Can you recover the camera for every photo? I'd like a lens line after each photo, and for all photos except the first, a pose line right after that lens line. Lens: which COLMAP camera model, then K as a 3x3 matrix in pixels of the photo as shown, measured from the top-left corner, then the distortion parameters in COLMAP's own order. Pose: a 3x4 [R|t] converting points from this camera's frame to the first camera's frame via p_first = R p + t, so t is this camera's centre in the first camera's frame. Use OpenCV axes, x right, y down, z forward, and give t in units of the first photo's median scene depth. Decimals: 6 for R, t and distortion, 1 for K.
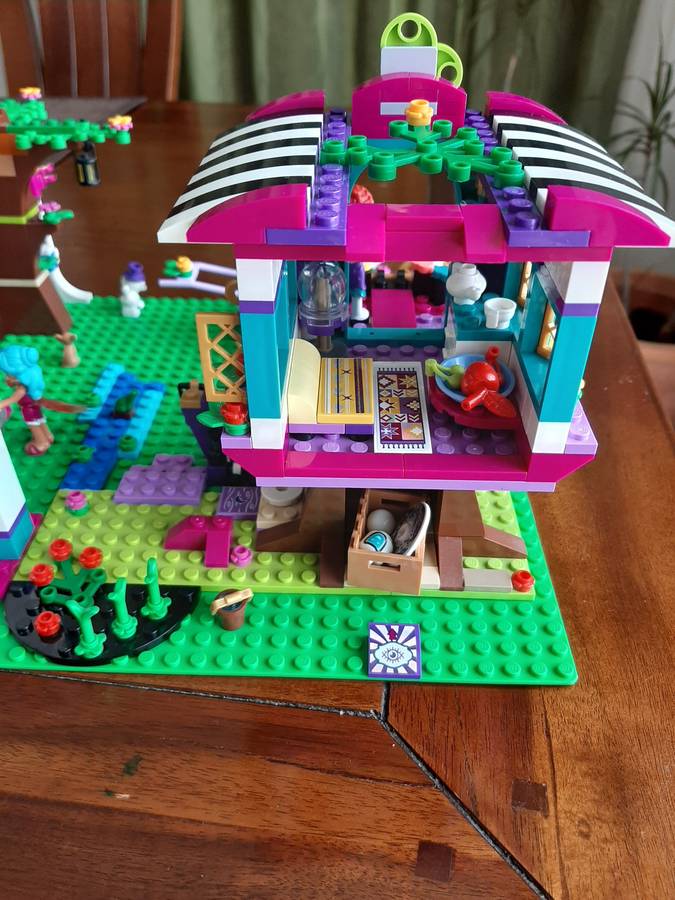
lens RADIAL K [[732.9, 0, 335.8], [0, 732.9, 441.9], [0, 0, 1]] dist [0.077551, -0.197160]
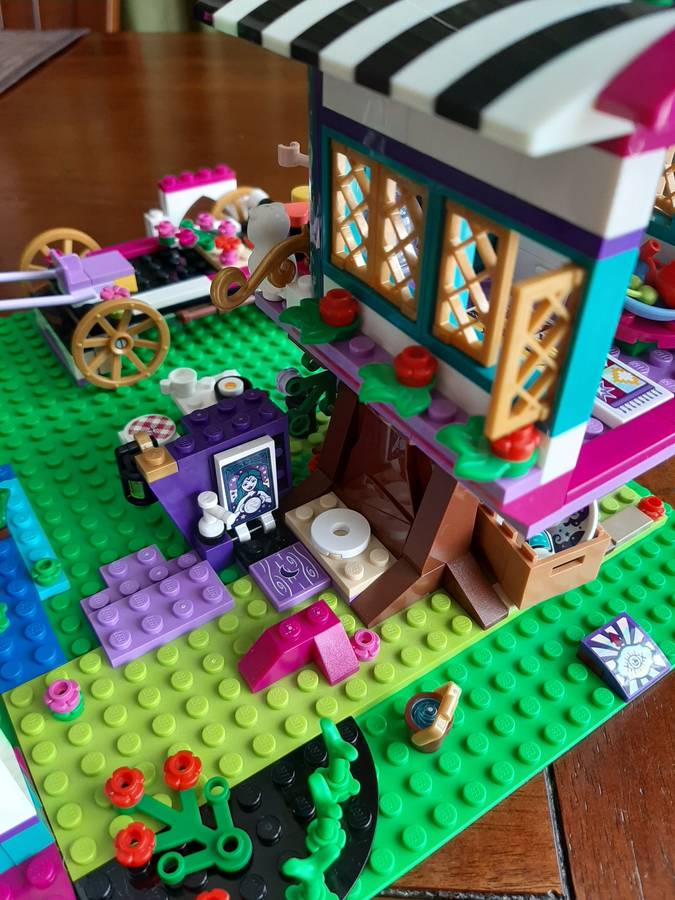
lens RADIAL K [[732.9, 0, 335.8], [0, 732.9, 441.9], [0, 0, 1]] dist [0.077551, -0.197160]
pose [[0.811236, -0.374754, 0.448839, -0.425383], [0.343909, 0.926606, 0.152078, -0.147142], [-0.472888, 0.030989, 0.880577, 0.441710]]
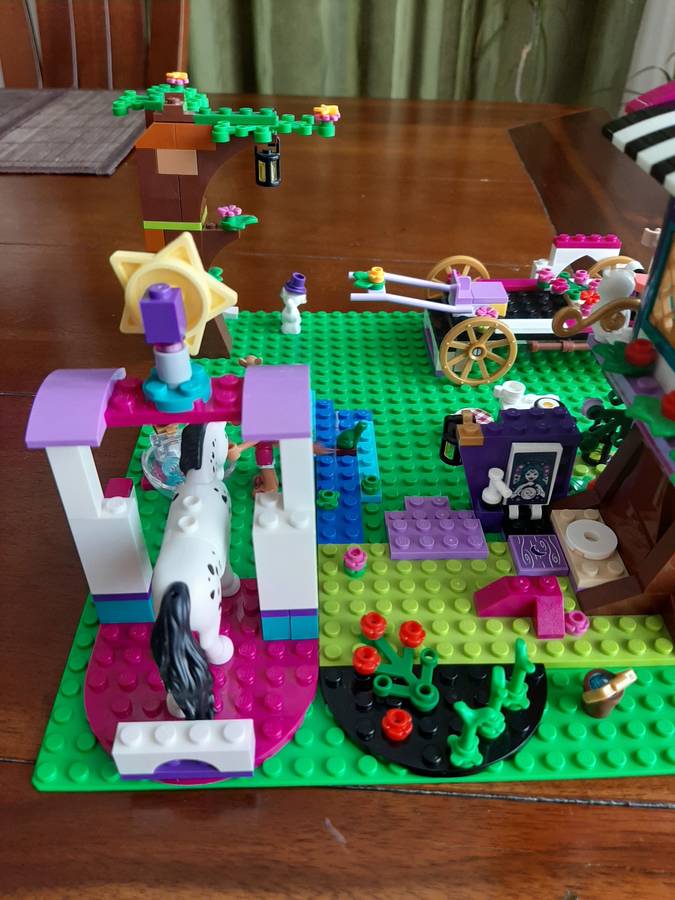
lens RADIAL K [[719.3, 0, 337.5], [0, 719.3, 450.0], [0, 0, 1]] dist [0.087441, -0.188478]
pose [[0.997714, -0.033542, 0.058658, -0.488567], [0.032264, 0.999224, 0.022599, -0.079508], [-0.059370, -0.020655, 0.998022, 0.200043]]
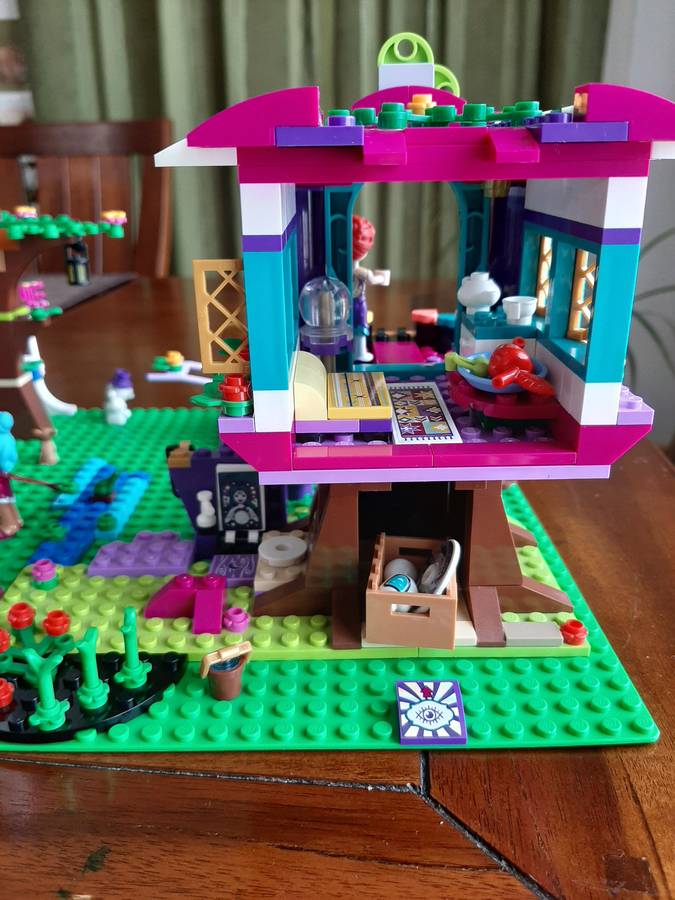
lens RADIAL K [[732.9, 0, 335.8], [0, 732.9, 441.9], [0, 0, 1]] dist [0.077551, -0.197160]
pose [[0.999192, -0.029809, 0.026970, -0.035531], [0.035968, 0.962562, -0.268666, 0.208217], [-0.017952, 0.269419, 0.962856, 0.145996]]
